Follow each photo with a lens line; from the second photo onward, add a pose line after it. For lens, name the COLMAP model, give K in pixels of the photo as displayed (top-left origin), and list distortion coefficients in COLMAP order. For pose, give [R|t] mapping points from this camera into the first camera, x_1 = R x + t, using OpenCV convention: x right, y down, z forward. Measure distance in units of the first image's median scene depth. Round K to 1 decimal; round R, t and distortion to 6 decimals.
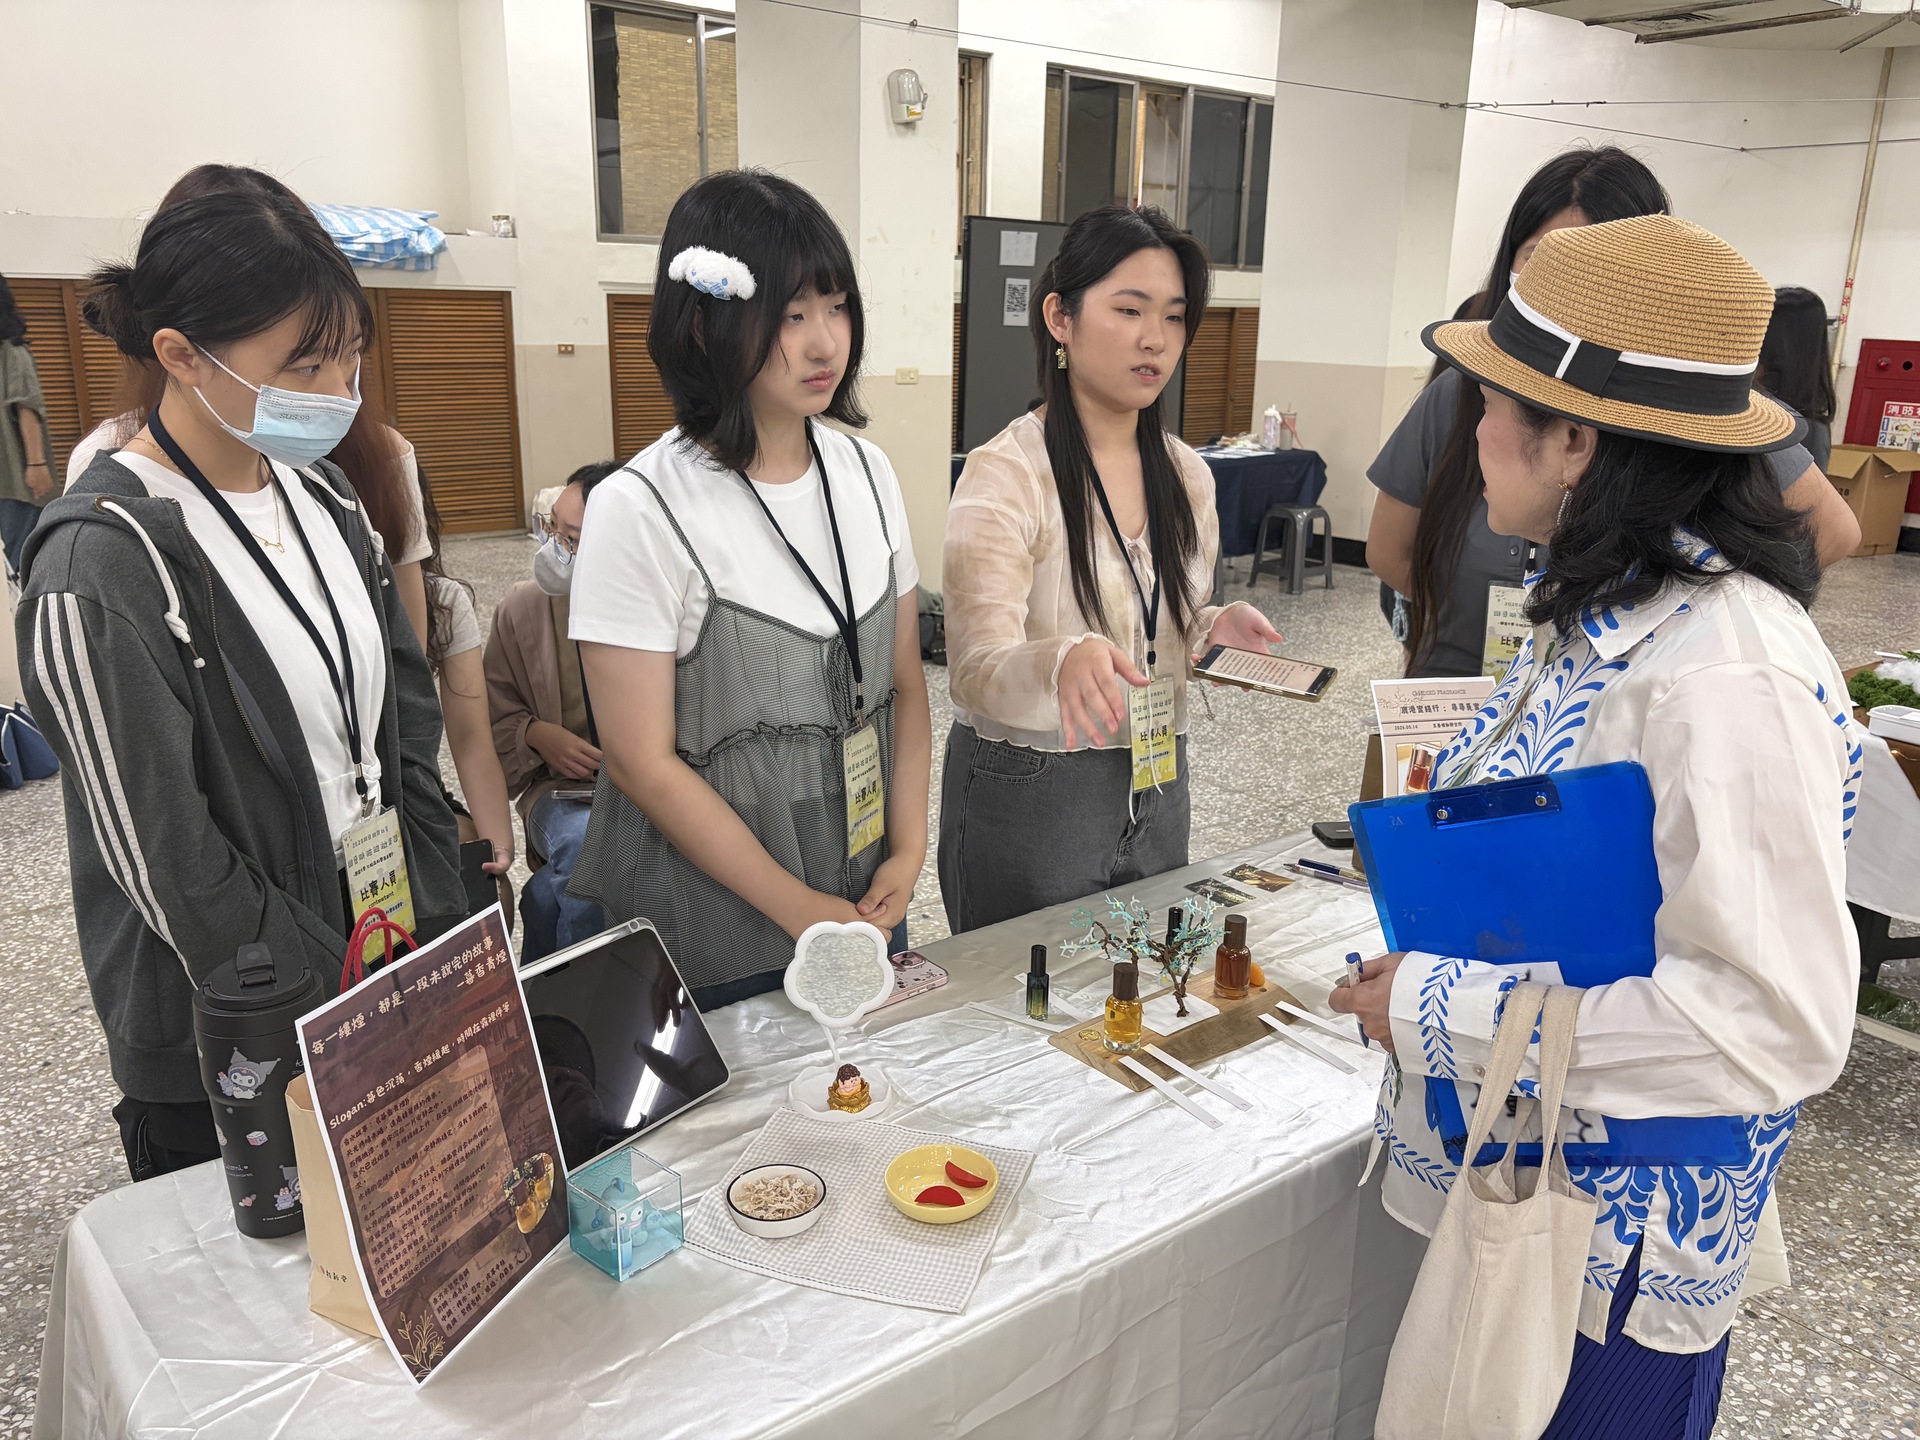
lens RADIAL K [[1459.2, 0, 960.0], [0, 1459.2, 720.0], [0, 0, 1]] dist [0.001975, 0.005309]
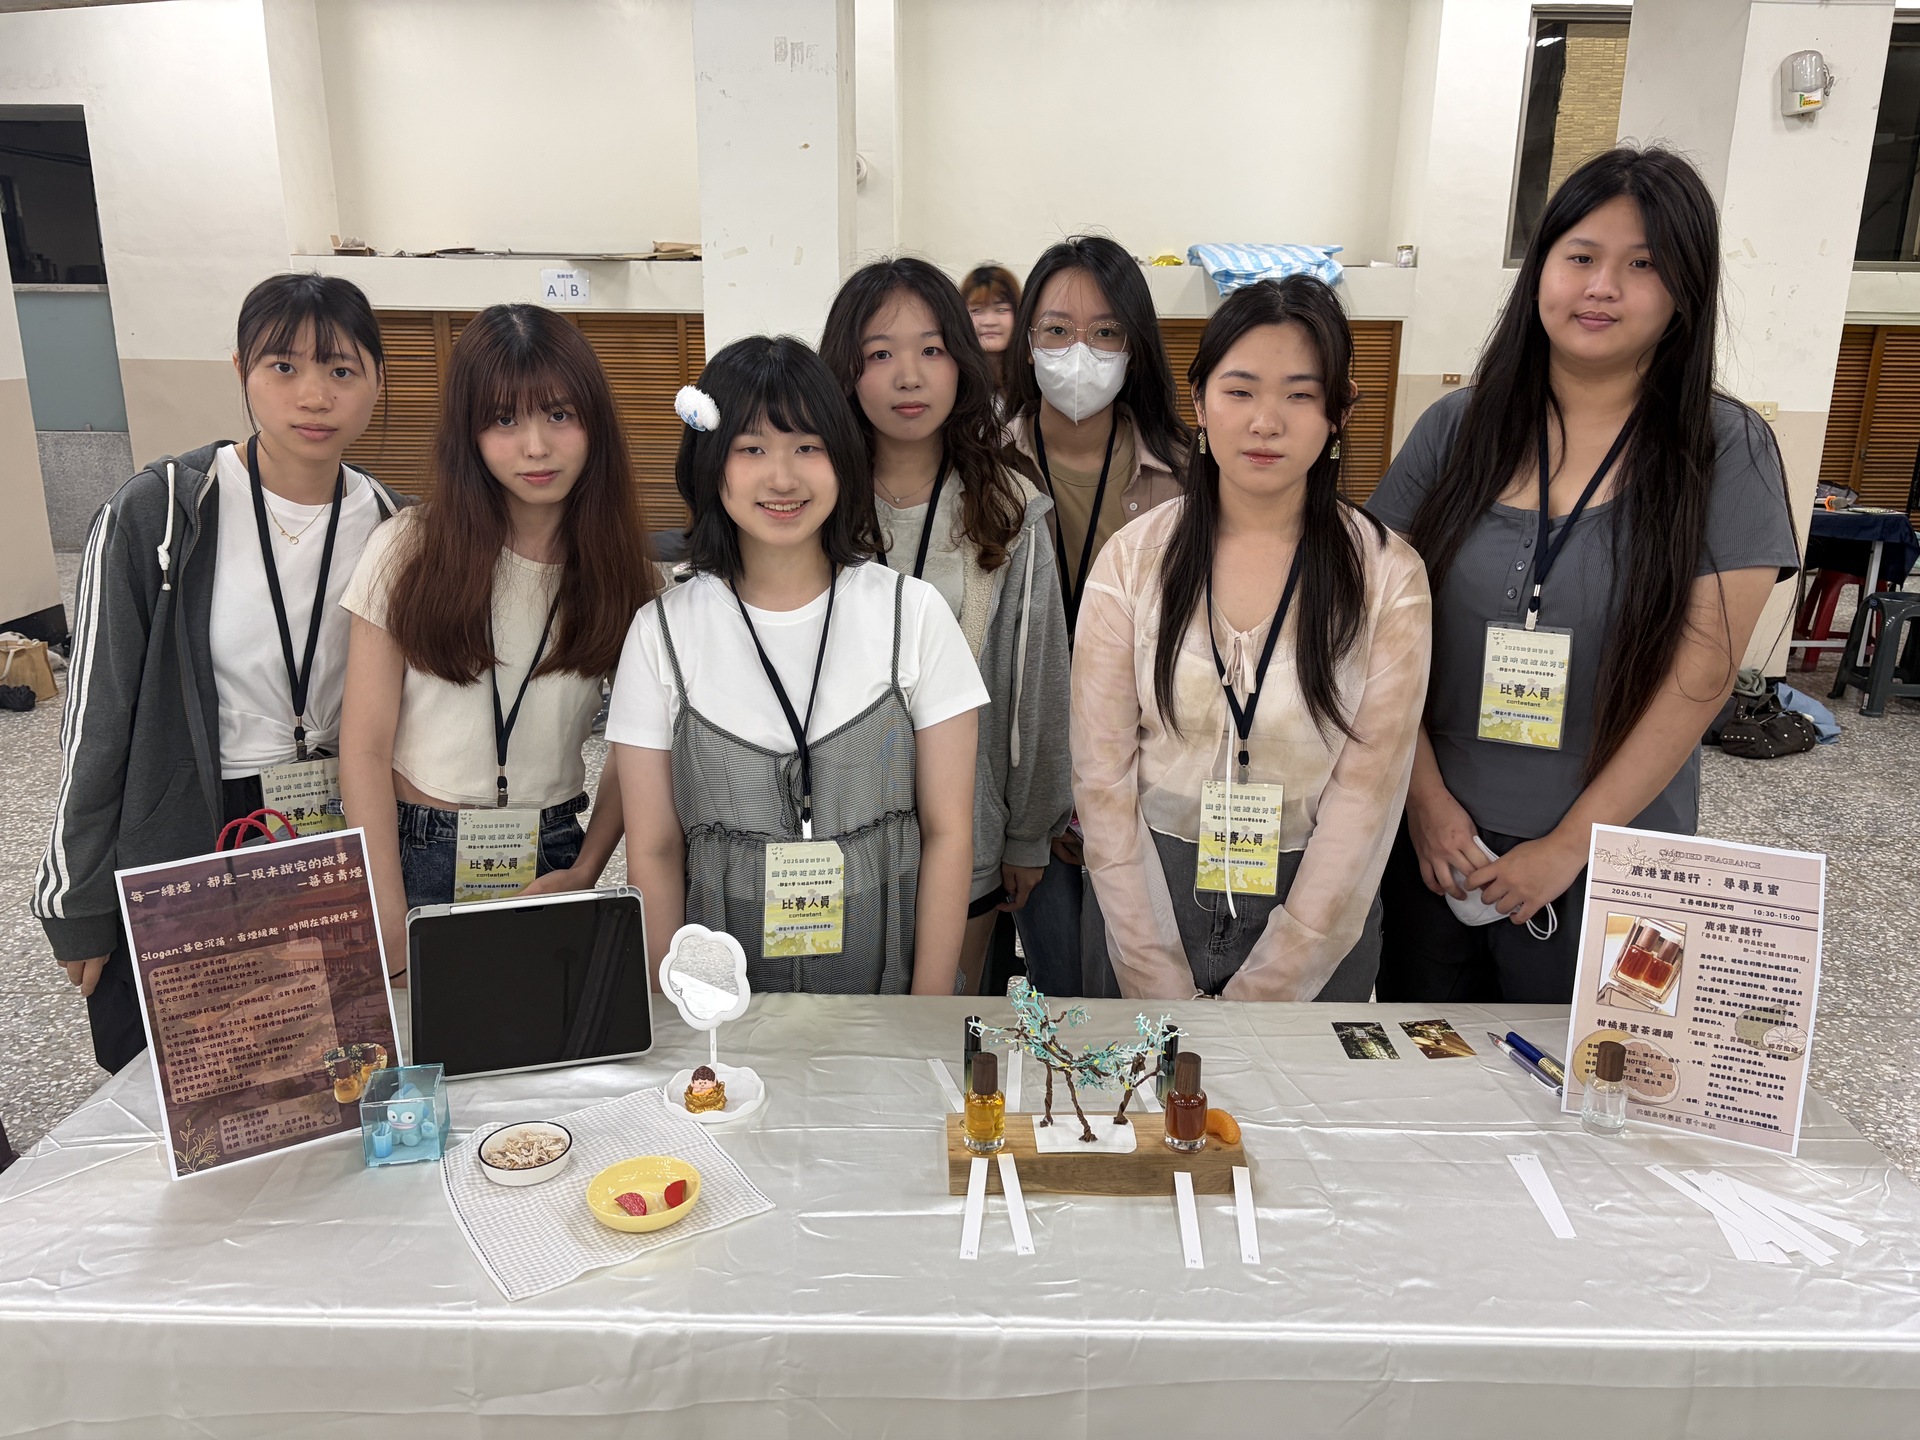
lens RADIAL K [[1436.1, 0, 959.6], [0, 1436.1, 731.6], [0, 0, 1]] dist [0.016616, -0.002720]
pose [[0.783805, 0.159196, -0.600256, 0.800407], [-0.164109, 0.985320, 0.047029, -0.093997], [0.598931, 0.061646, 0.798424, 0.349718]]
